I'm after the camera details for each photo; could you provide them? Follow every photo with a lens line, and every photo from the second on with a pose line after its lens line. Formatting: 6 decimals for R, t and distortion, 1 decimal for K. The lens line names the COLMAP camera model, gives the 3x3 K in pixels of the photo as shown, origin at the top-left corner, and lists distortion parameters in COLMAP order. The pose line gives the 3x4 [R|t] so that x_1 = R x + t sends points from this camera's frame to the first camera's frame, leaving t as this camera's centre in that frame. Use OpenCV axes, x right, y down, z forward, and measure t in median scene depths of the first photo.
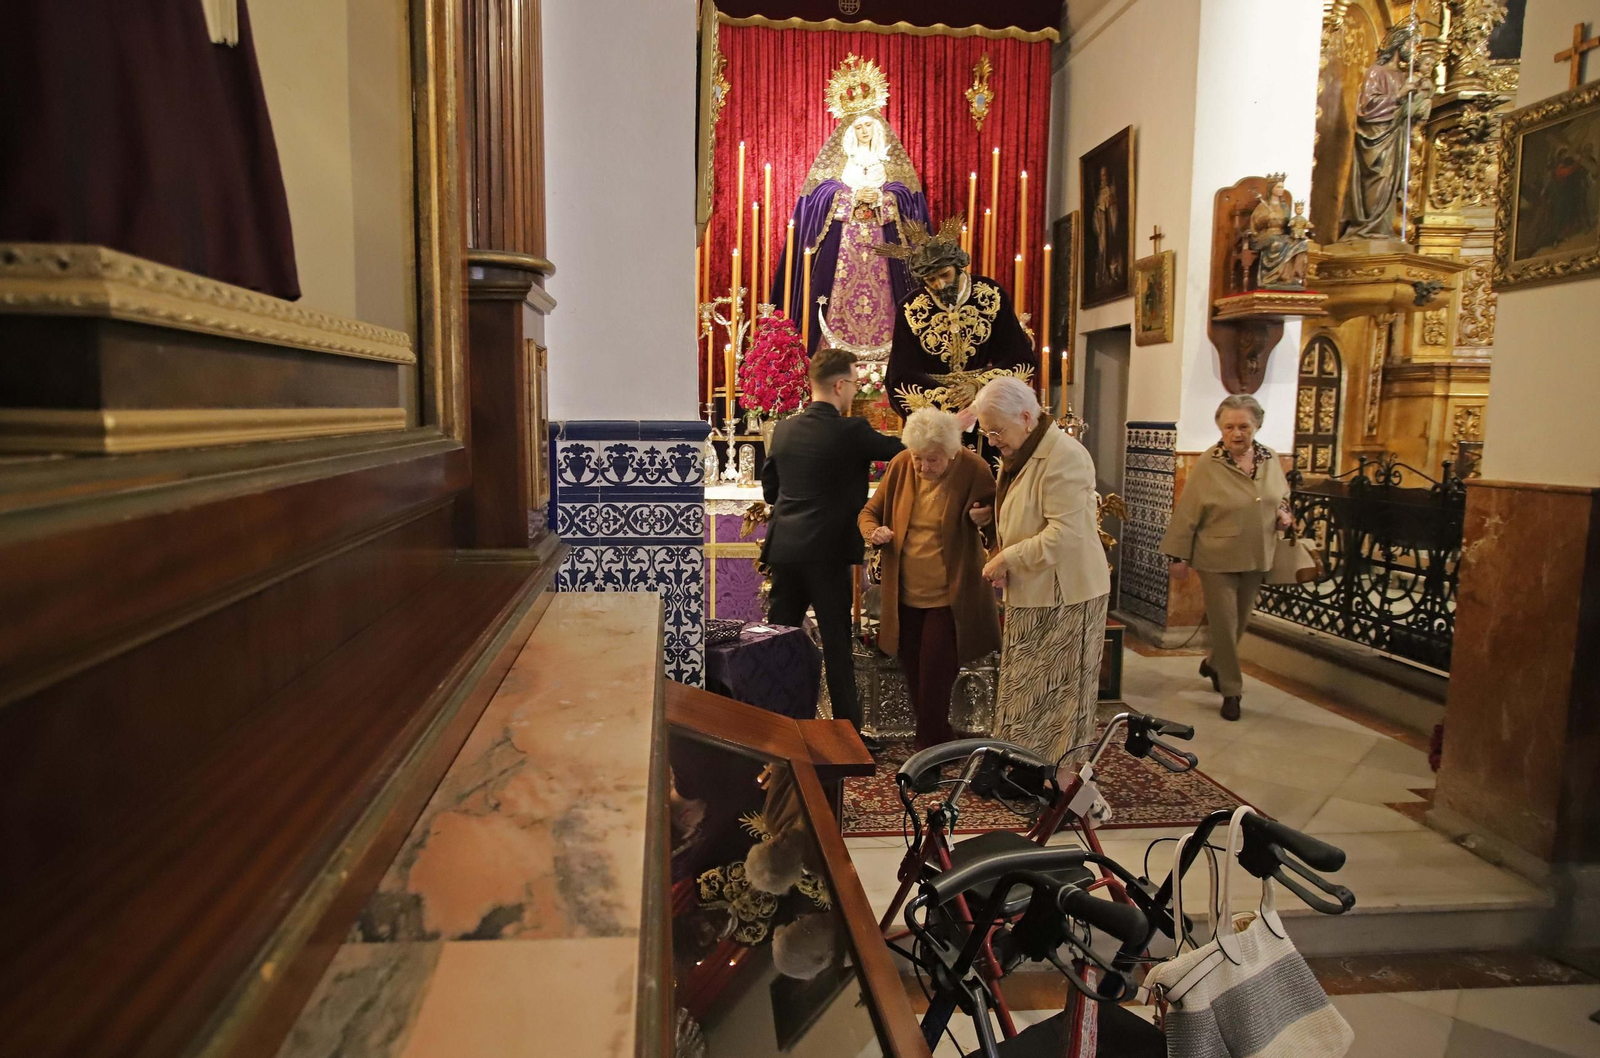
lens RADIAL K [[1040.6, 0, 746.3], [0, 1040.6, 550.4], [0, 0, 1]] dist [-0.064187, 0.045047]
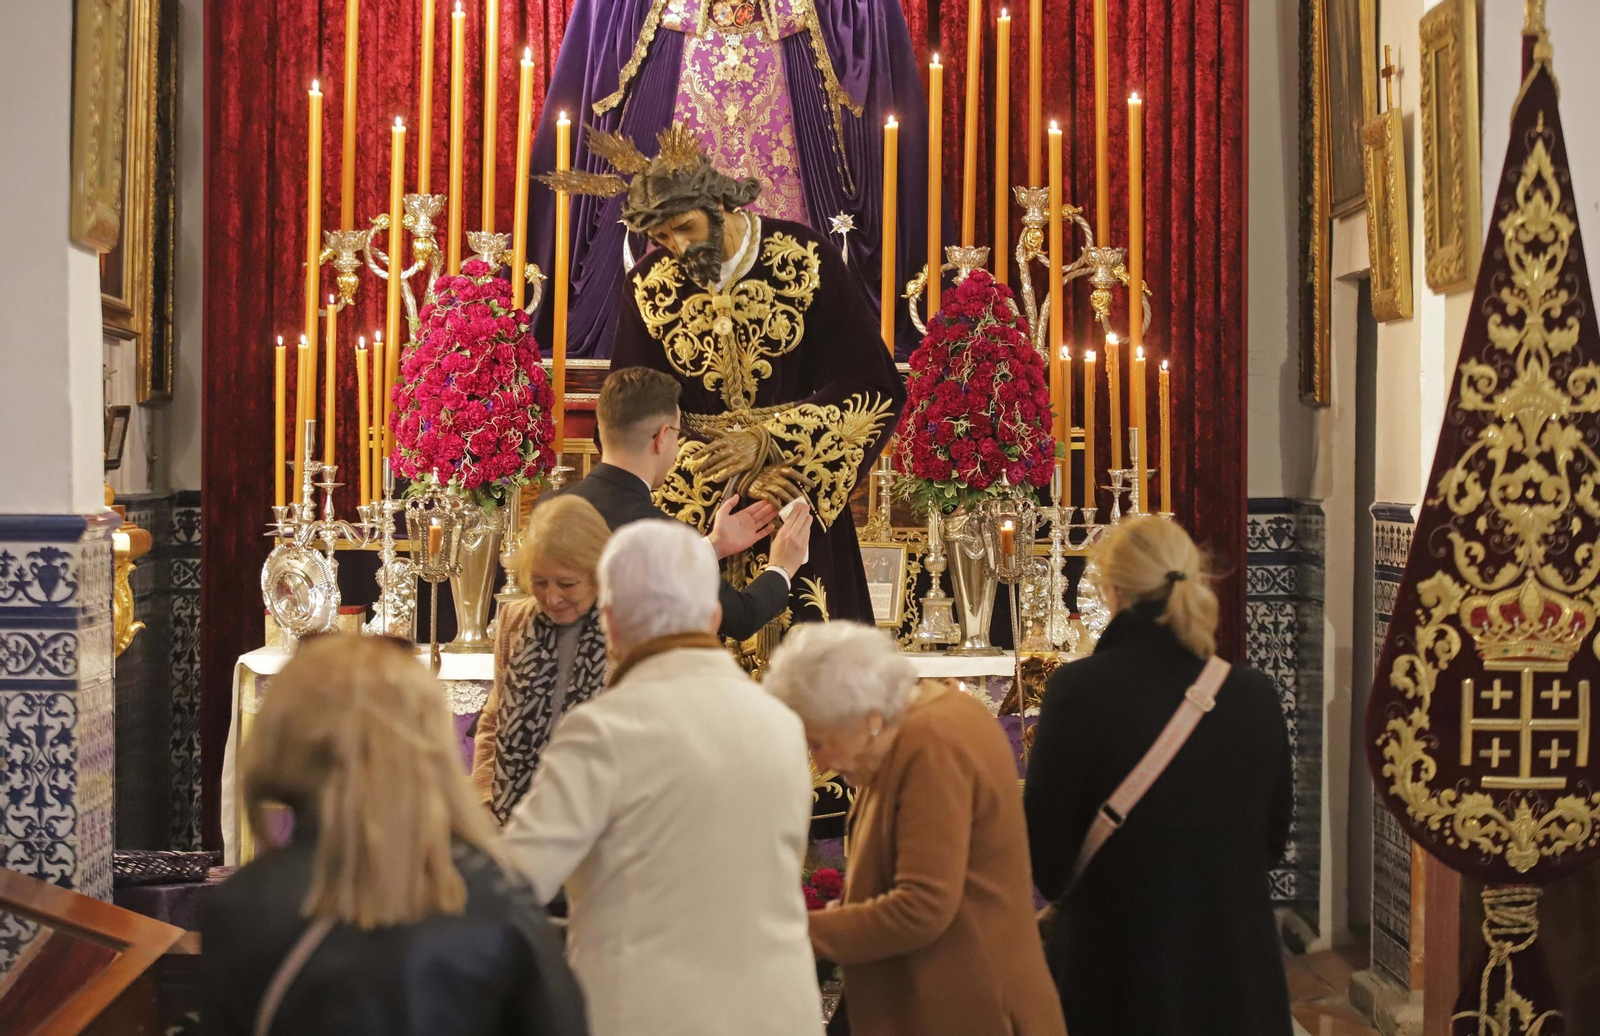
lens RADIAL K [[4453.0, 0, 800.0], [0, 4453.0, 518.0], [0, 0, 1]] dist [-0.178149, 2.089069]
pose [[0.998464, -0.000043, -0.055395, 0.335317], [-0.006394, 0.993227, -0.116013, 0.122533], [0.055025, 0.116189, 0.991702, -1.069828]]
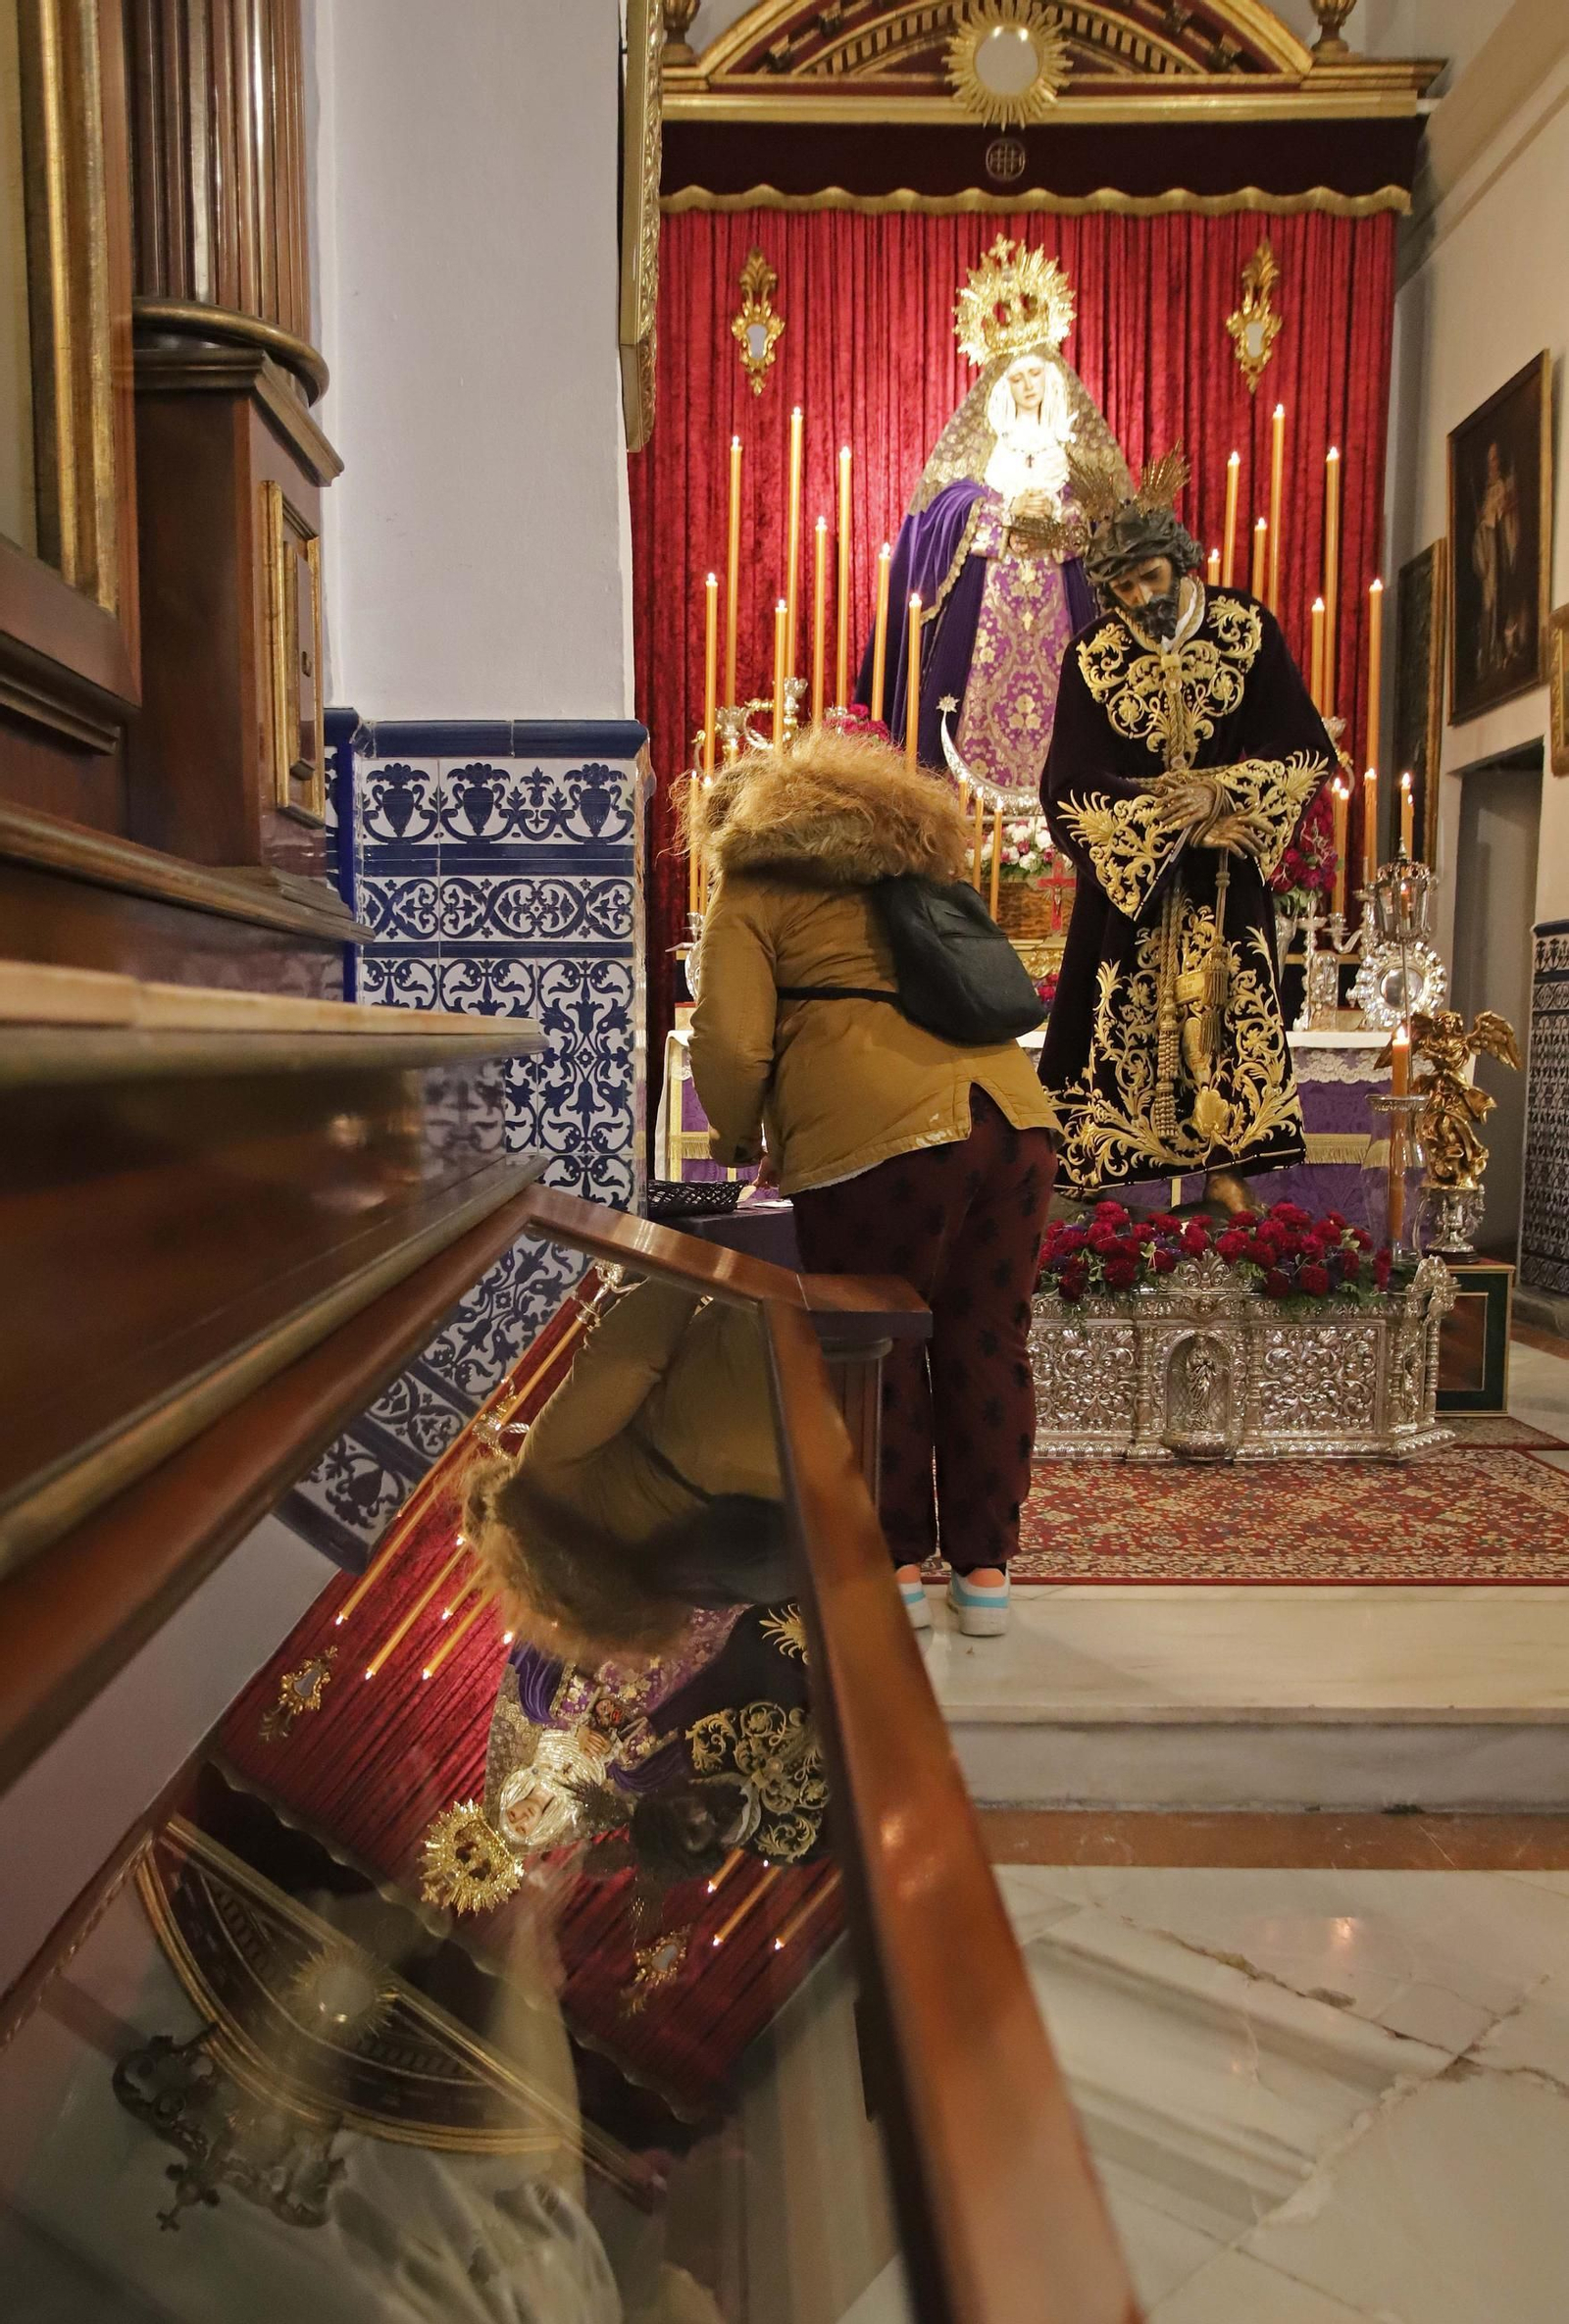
lens RADIAL K [[1895.9, 0, 692.0], [0, 1895.9, 1275.2], [0, 0, 1]] dist [-0.051908, 0.061030]
pose [[0.996025, 0.005788, -0.088882, 0.041492], [-0.006808, 0.999914, -0.011182, 0.092380], [0.088810, 0.011743, 0.995979, 0.024229]]
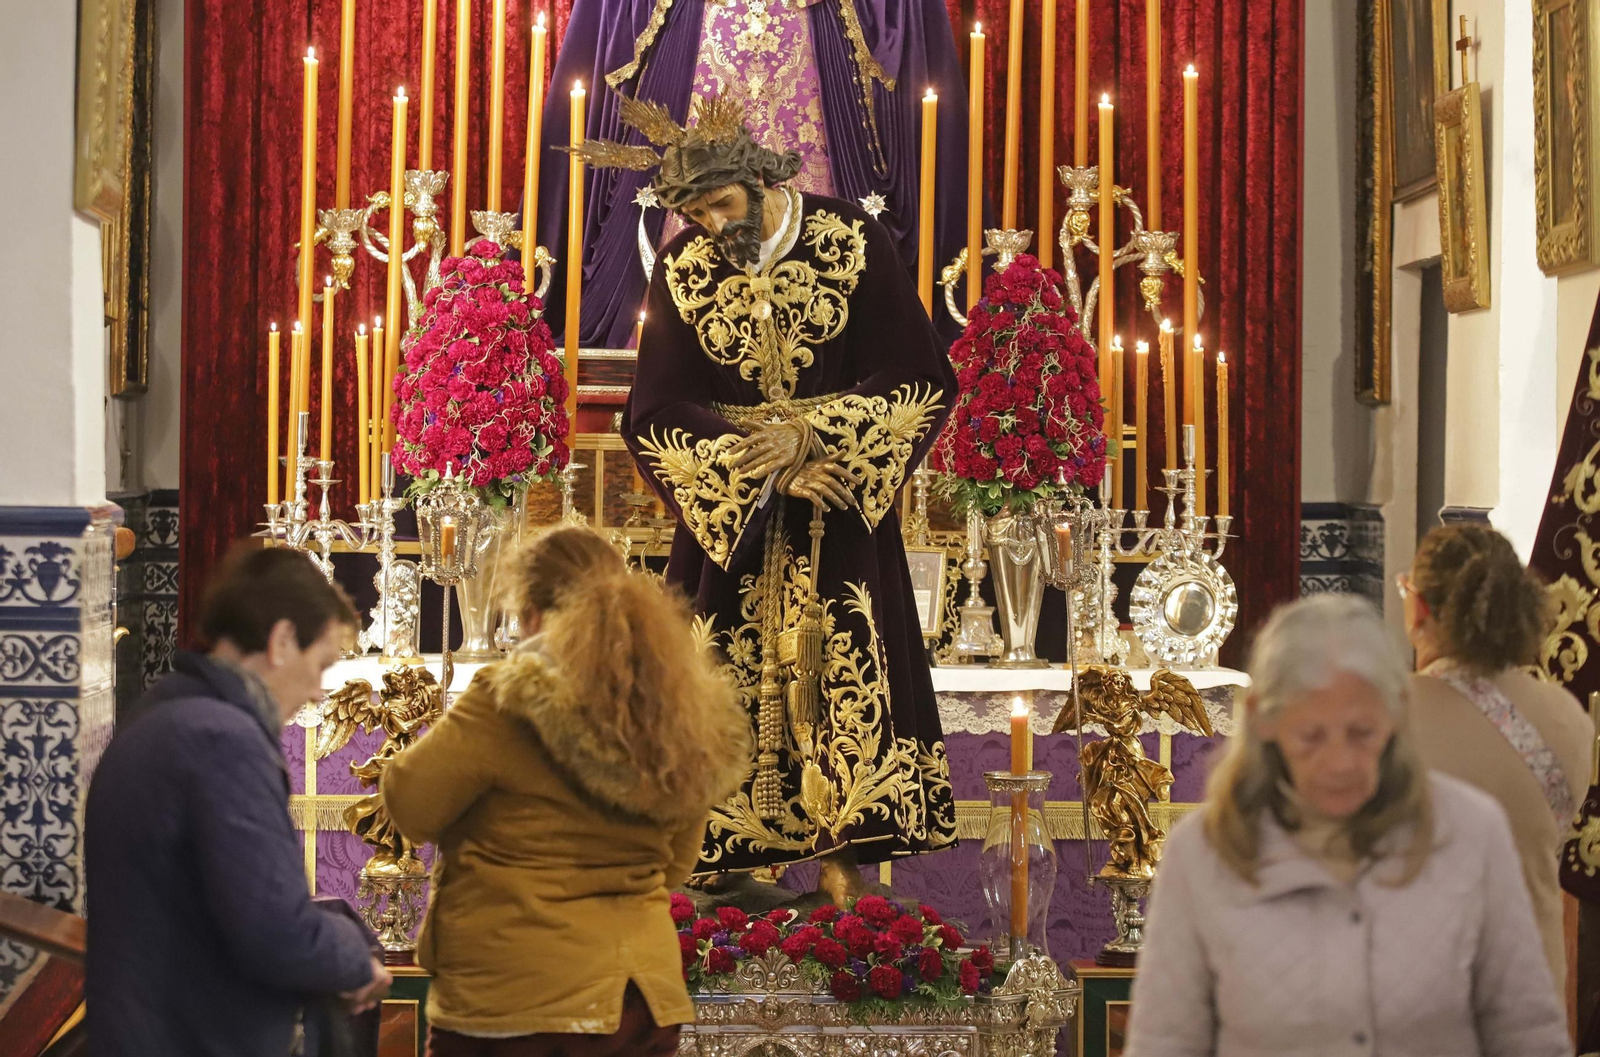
lens RADIAL K [[4689.8, 0, 768.2], [0, 4689.8, 521.4], [0, 0, 1]] dist [-0.150258, 2.089061]
pose [[0.998607, 0.004532, -0.052572, 0.295199], [-0.010737, 0.992914, -0.118347, 0.123501], [0.051663, 0.118746, 0.991580, -1.023810]]
